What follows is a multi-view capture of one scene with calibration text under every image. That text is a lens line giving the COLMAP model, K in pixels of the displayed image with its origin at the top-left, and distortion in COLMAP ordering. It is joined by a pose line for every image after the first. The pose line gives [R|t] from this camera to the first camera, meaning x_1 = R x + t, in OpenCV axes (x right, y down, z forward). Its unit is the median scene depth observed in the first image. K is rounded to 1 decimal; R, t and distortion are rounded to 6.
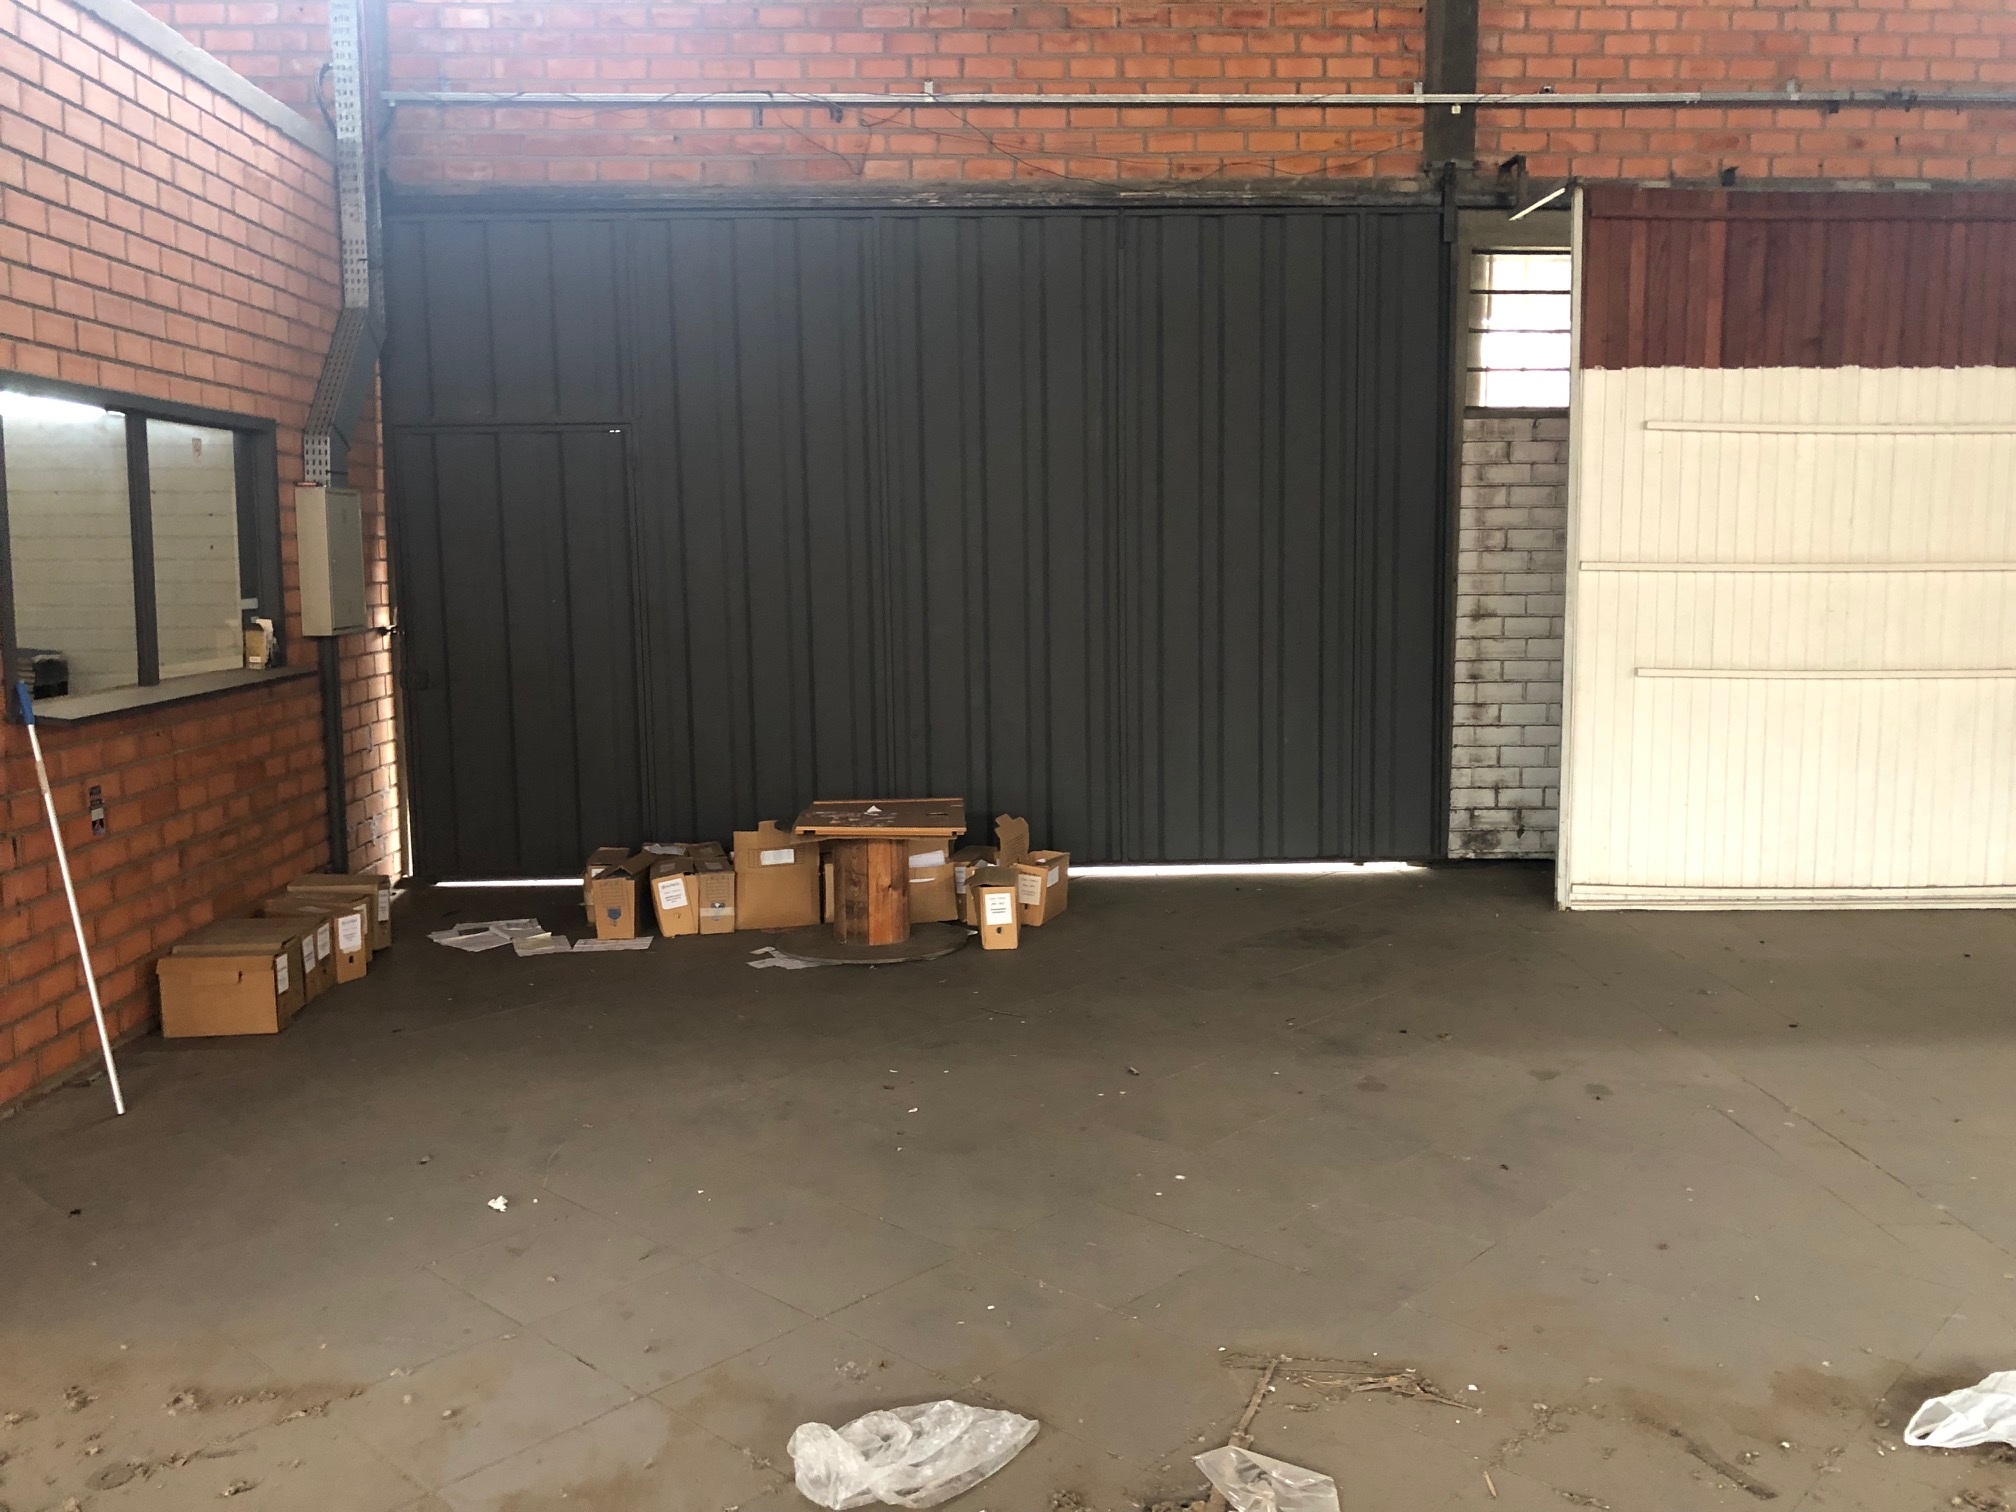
lens RADIAL K [[1655.0, 0, 1017.7], [0, 1655.0, 727.0], [0, 0, 1]] dist [0.037826, -0.040737]
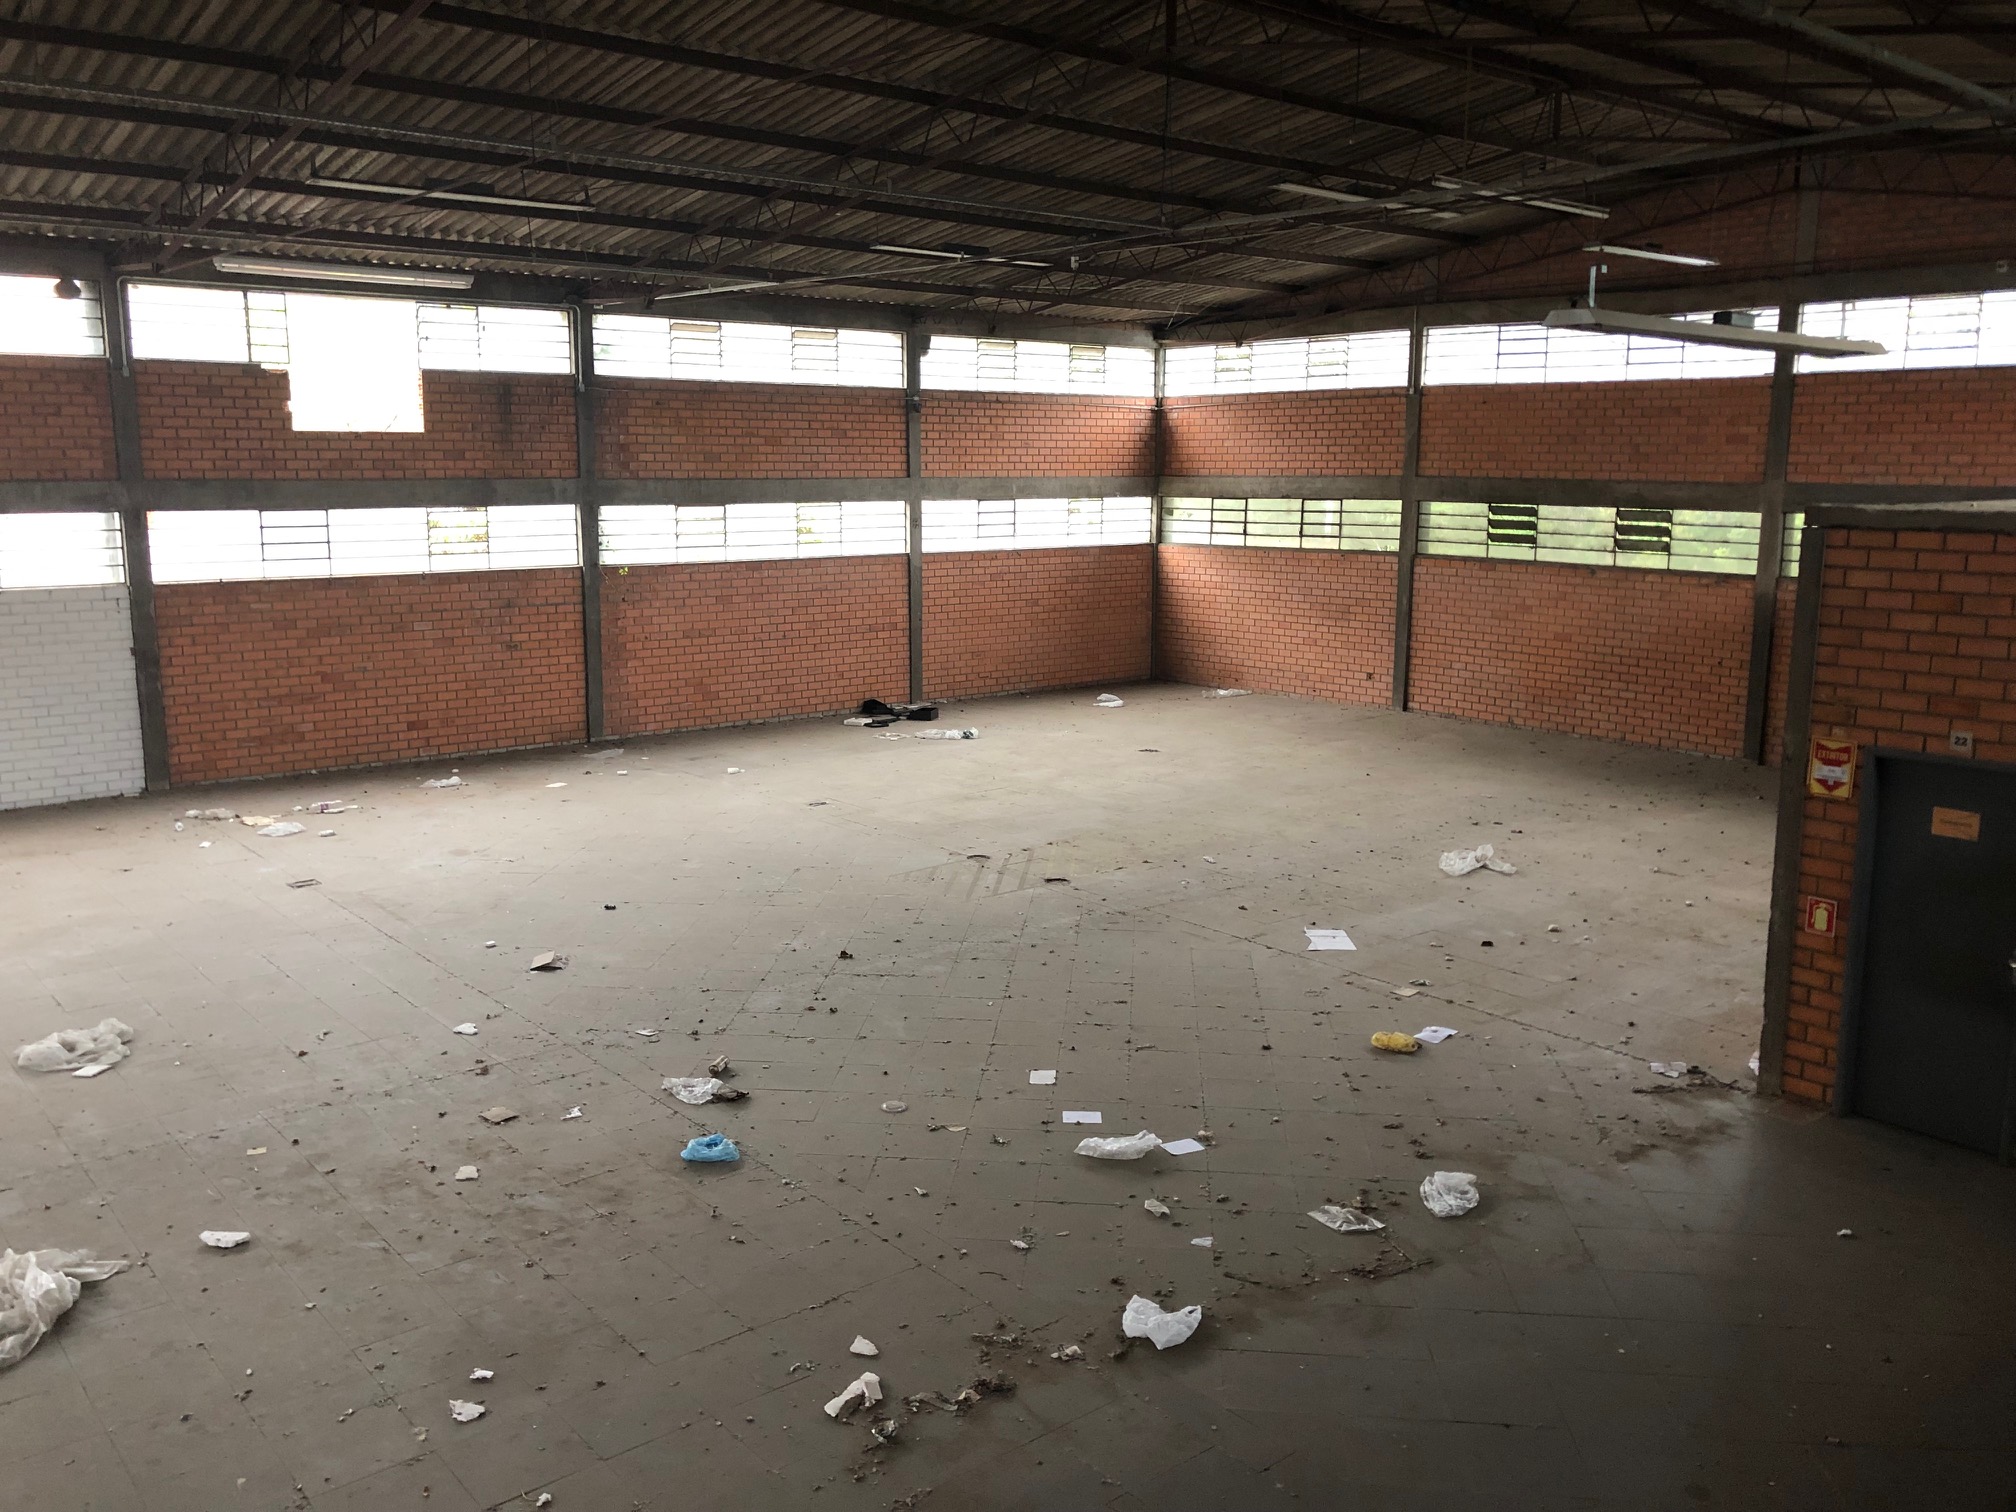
lens RADIAL K [[1655.0, 0, 1001.8], [0, 1655.0, 738.6], [0, 0, 1]] dist [0.037826, -0.040737]
pose [[-0.791149, 0.105009, -0.602542, 0.872782], [-0.066196, 0.964663, 0.255035, -0.397114], [0.608031, 0.241657, -0.756241, 1.003703]]
